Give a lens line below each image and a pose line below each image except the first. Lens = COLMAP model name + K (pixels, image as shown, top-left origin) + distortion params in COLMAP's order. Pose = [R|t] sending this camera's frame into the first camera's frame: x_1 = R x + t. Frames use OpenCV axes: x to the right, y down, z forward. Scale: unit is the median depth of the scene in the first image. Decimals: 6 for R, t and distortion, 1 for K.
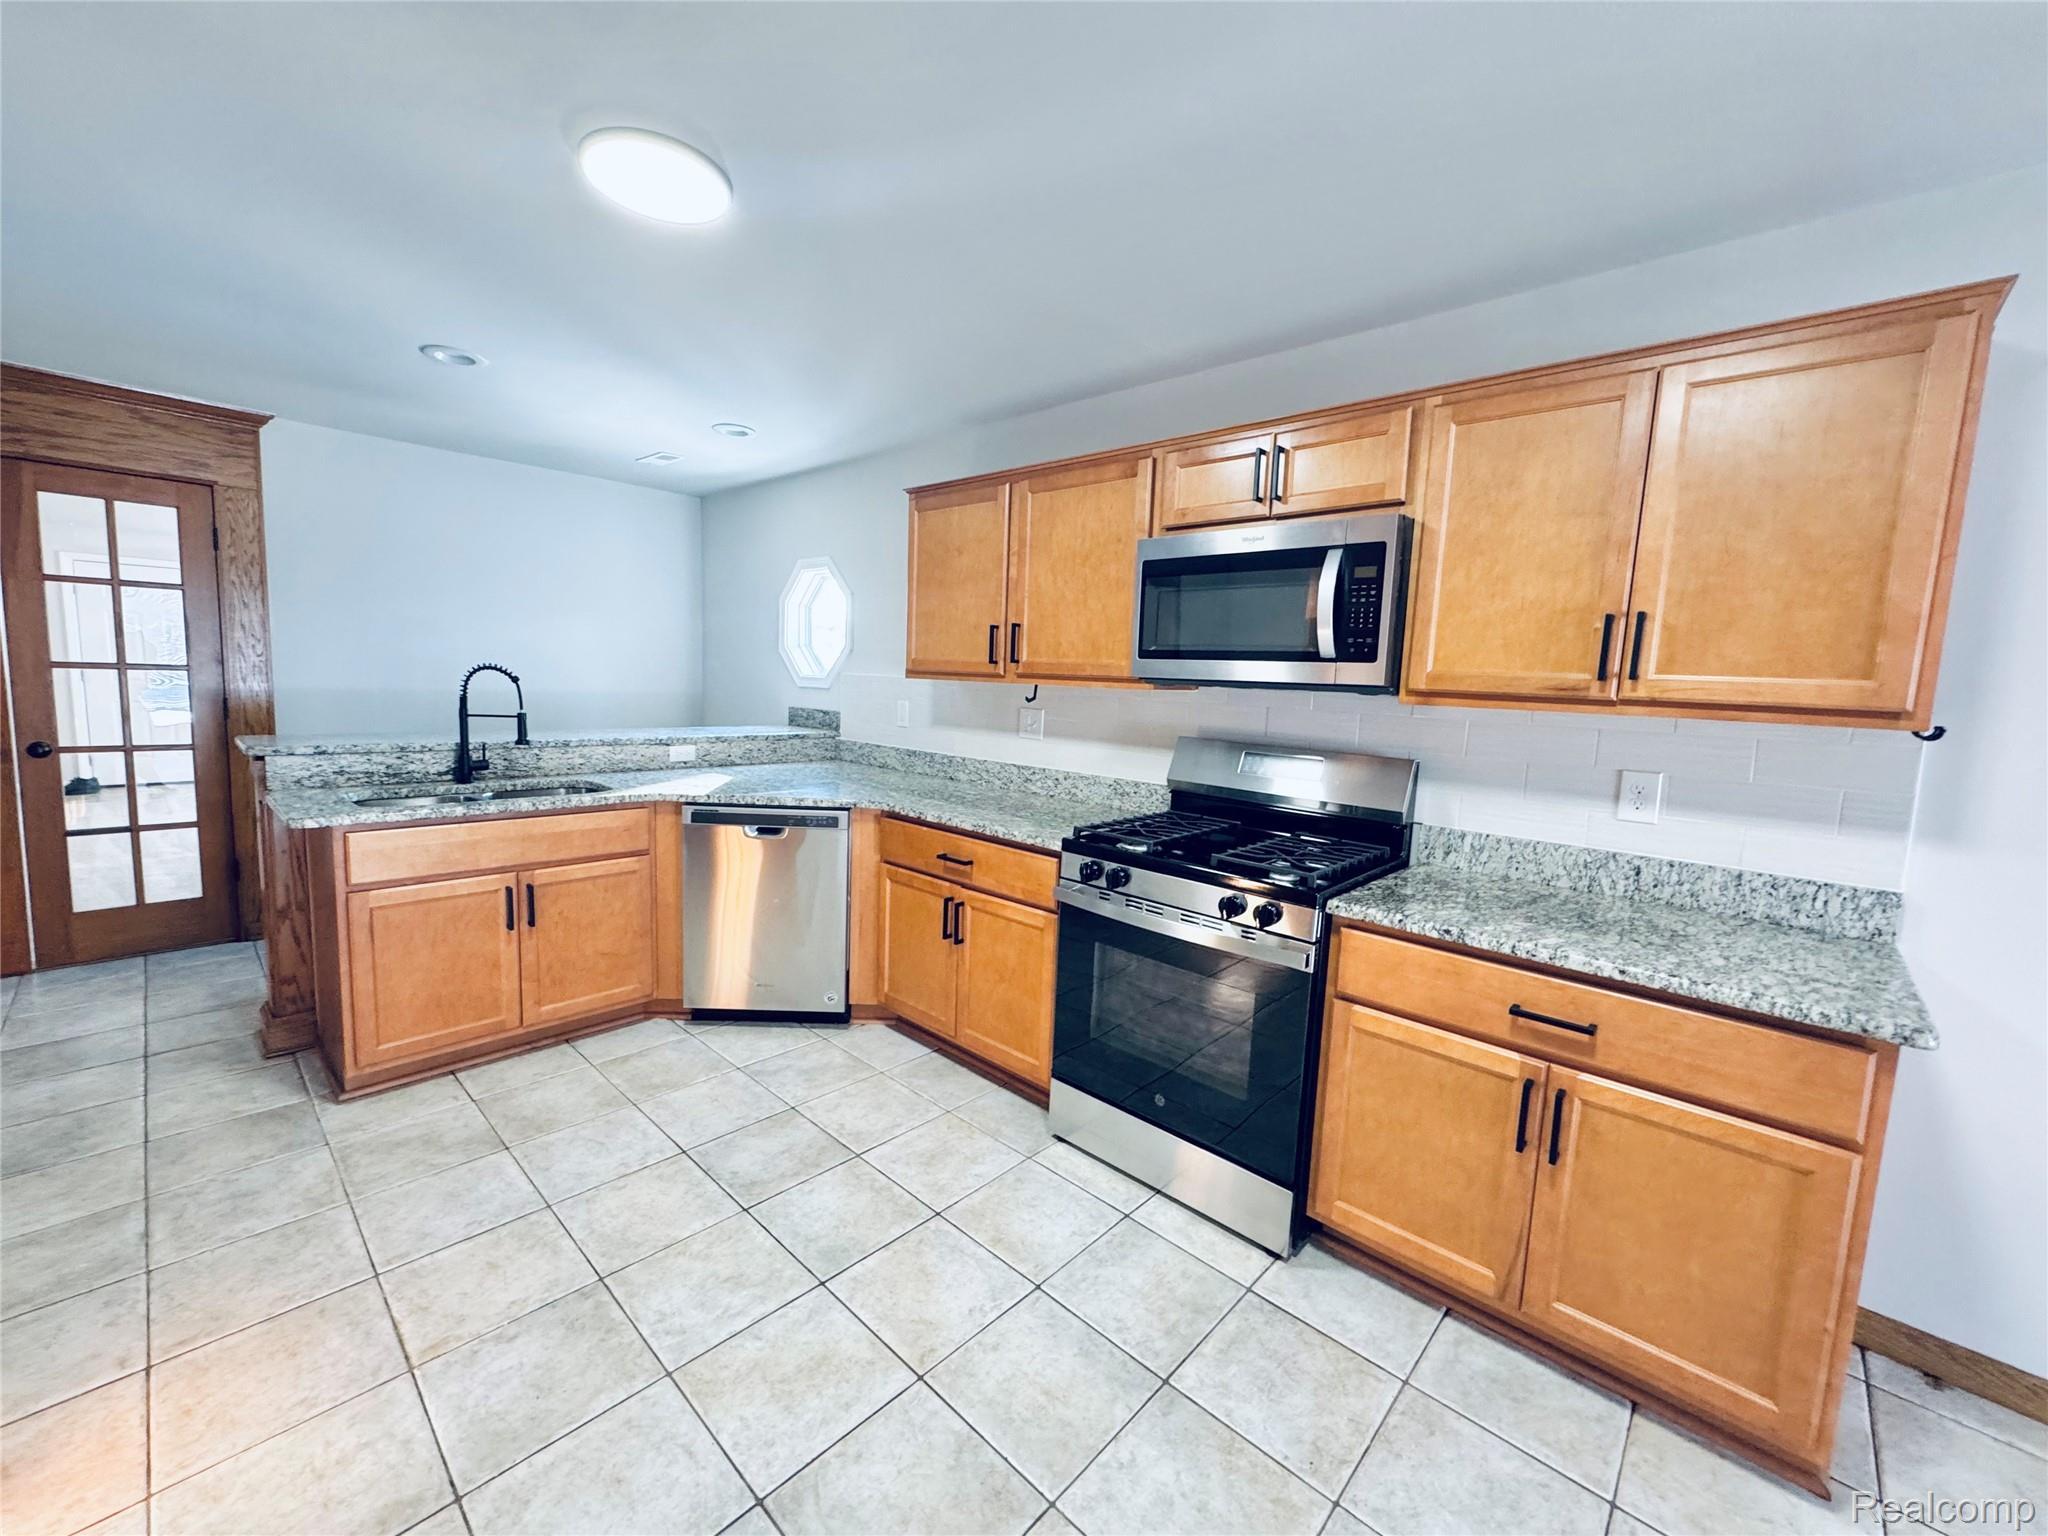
lens RADIAL K [[817.5, 0, 1026.2], [0, 817.5, 768.5], [0, 0, 1]] dist [-0.003351, 0.000016]
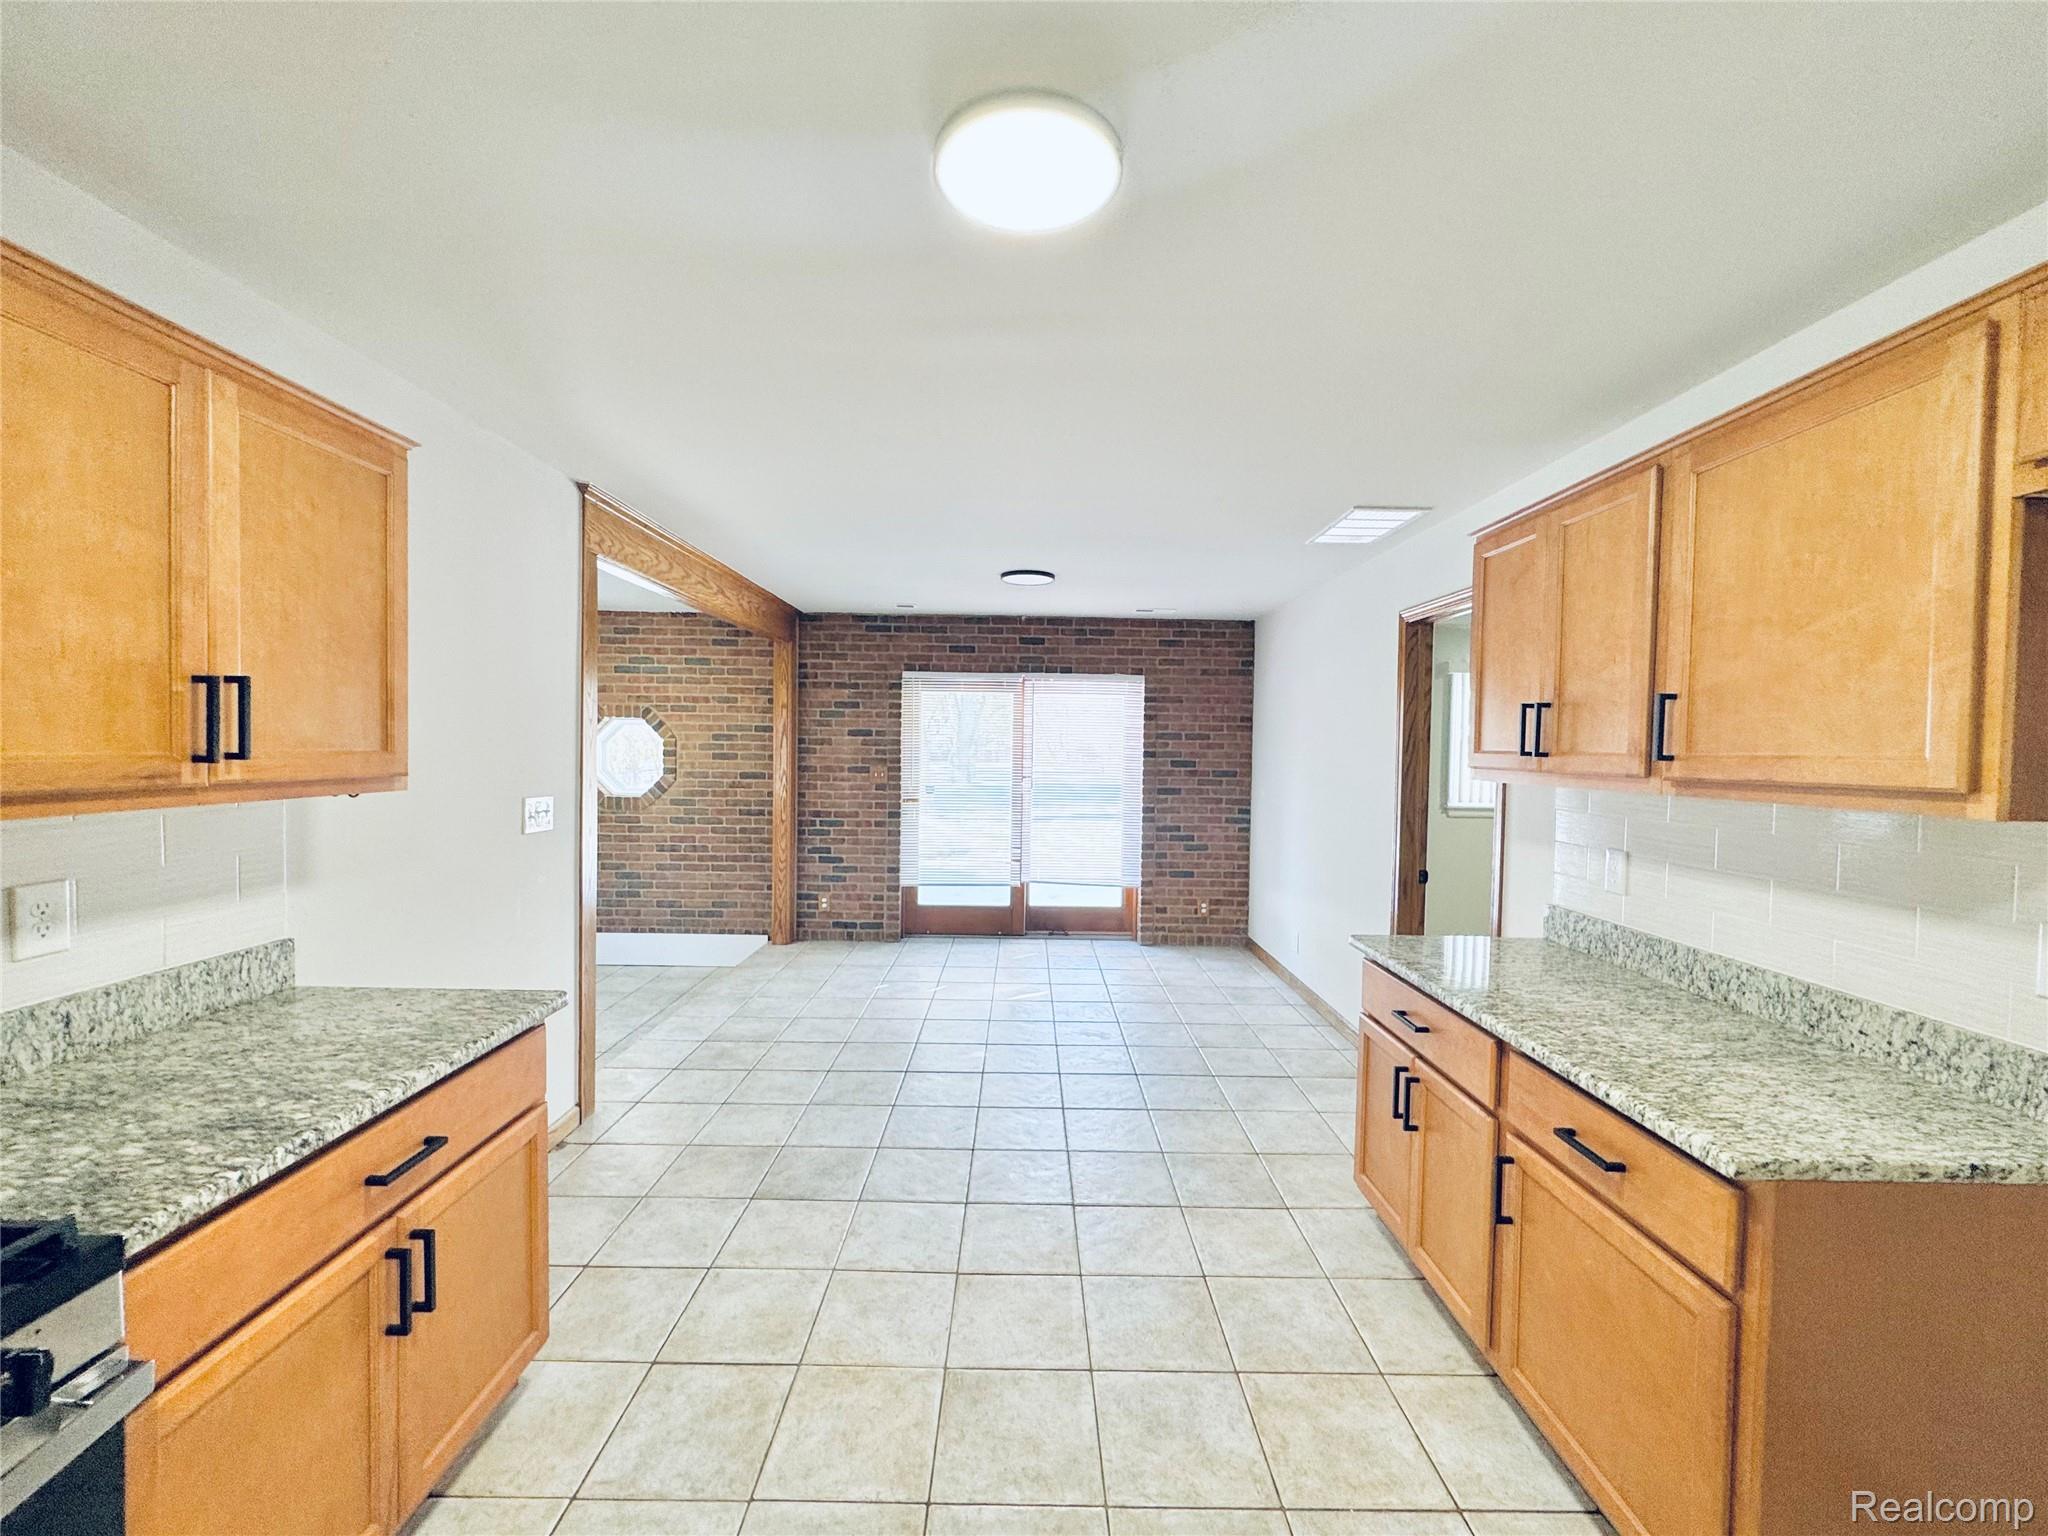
lens RADIAL K [[817.5, 0, 1026.2], [0, 817.5, 768.5], [0, 0, 1]] dist [-0.003351, 0.000016]
pose [[-0.681788, -0.074914, 0.727704, -0.263184], [0.037820, 0.989803, 0.137329, -0.129908], [-0.730571, 0.121151, -0.672003, 0.698290]]
